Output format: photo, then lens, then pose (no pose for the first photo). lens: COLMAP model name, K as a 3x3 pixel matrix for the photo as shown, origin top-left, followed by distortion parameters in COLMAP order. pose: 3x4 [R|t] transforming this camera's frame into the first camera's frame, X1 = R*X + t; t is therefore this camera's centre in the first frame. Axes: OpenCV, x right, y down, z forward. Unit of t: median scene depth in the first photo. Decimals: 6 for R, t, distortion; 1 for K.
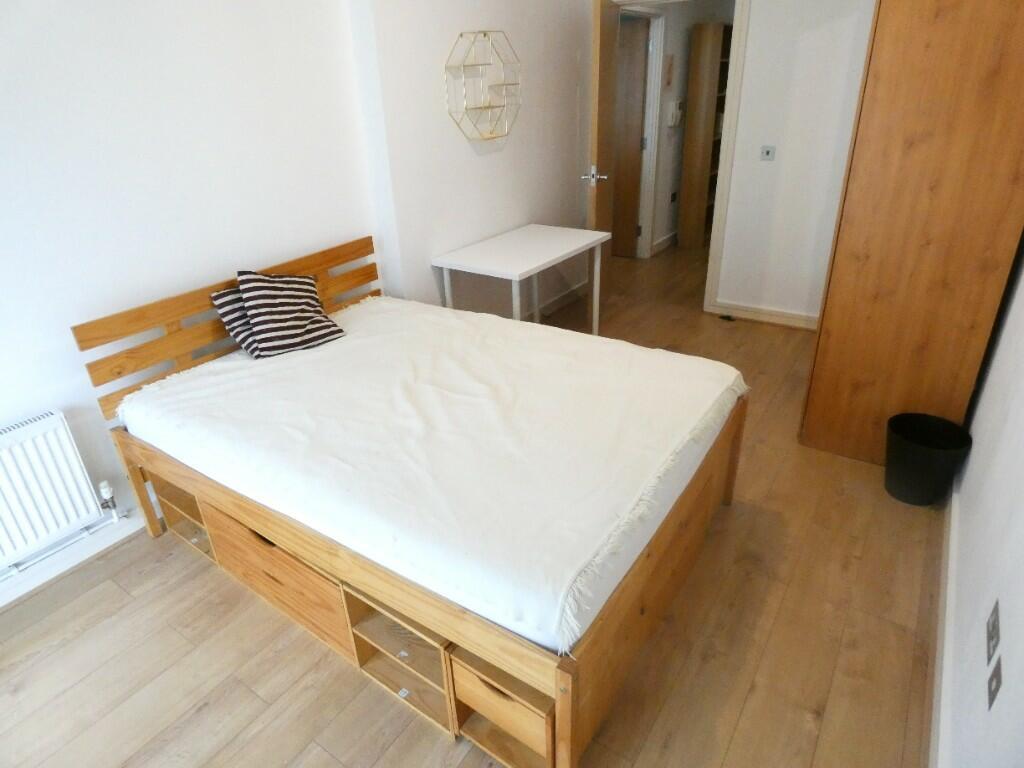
lens RADIAL K [[613.7, 0, 509.8], [0, 613.7, 377.2], [0, 0, 1]] dist [0.016972, -0.024153]
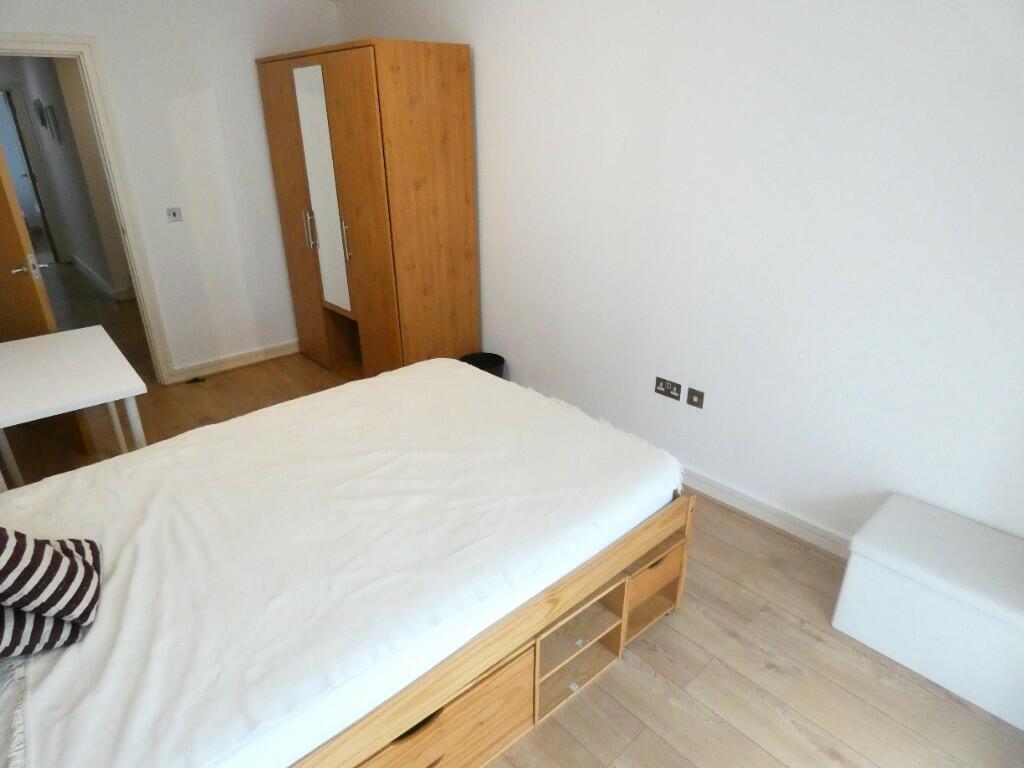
lens RADIAL K [[613.7, 0, 509.8], [0, 613.7, 377.2], [0, 0, 1]] dist [0.016972, -0.024153]
pose [[0.241314, -0.348984, 0.905526, -0.730959], [0.425114, 0.876823, 0.224634, -0.193800], [-0.872380, 0.330744, 0.359947, 0.382972]]
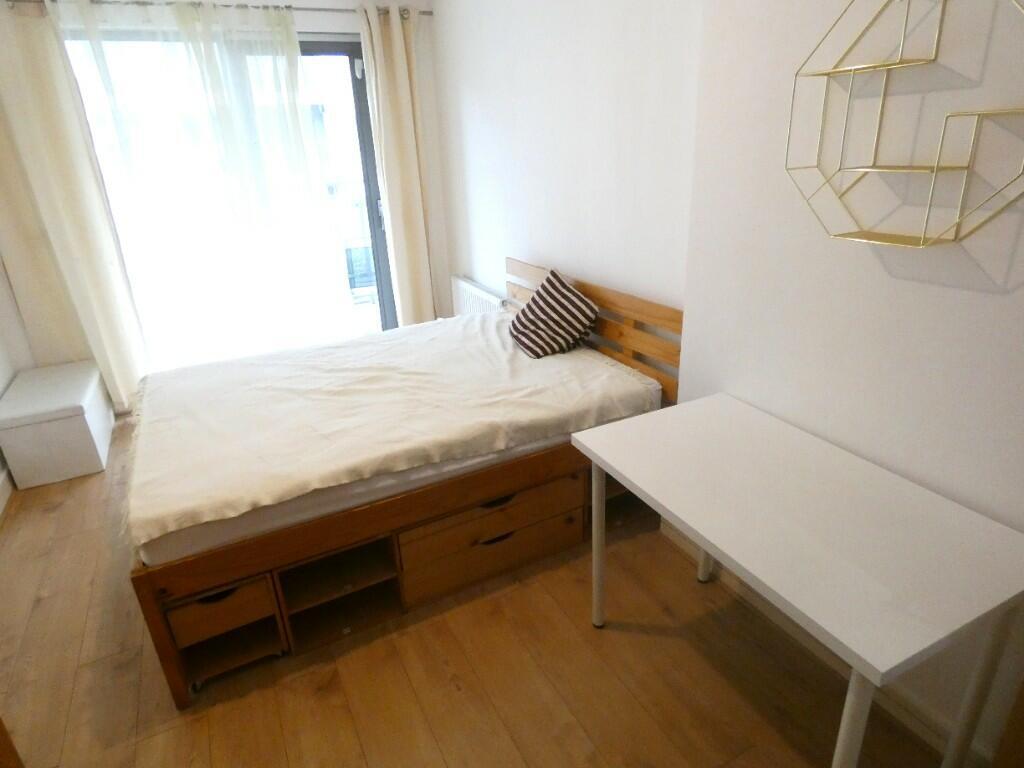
lens RADIAL K [[613.7, 0, 509.8], [0, 613.7, 377.2], [0, 0, 1]] dist [0.016972, -0.024153]
pose [[-0.477509, 0.372699, -0.795663, 0.628980], [-0.332433, 0.761619, 0.556259, -0.655460], [0.813310, 0.530124, -0.239783, 1.336695]]
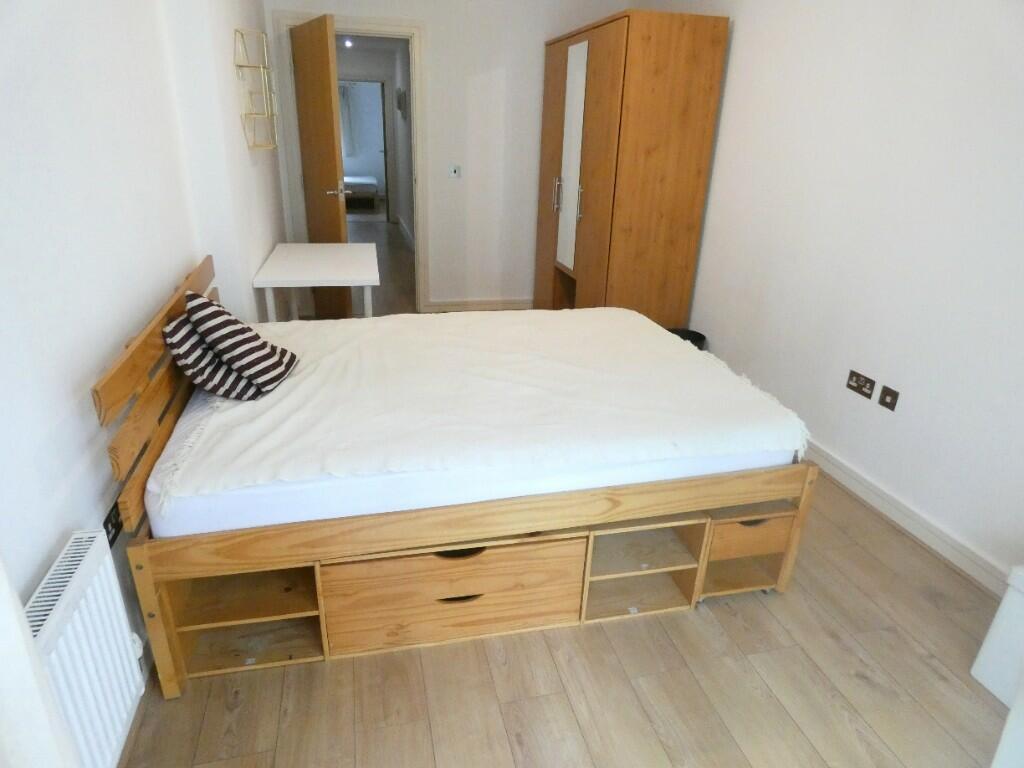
lens RADIAL K [[620.9, 0, 509.9], [0, 620.9, 375.2], [0, 0, 1]] dist [-0.001122, -0.003009]
pose [[0.663105, -0.221743, 0.714928, -0.750033], [0.275397, 0.960393, 0.042442, -0.002890], [-0.696023, 0.168746, 0.697909, 0.221915]]
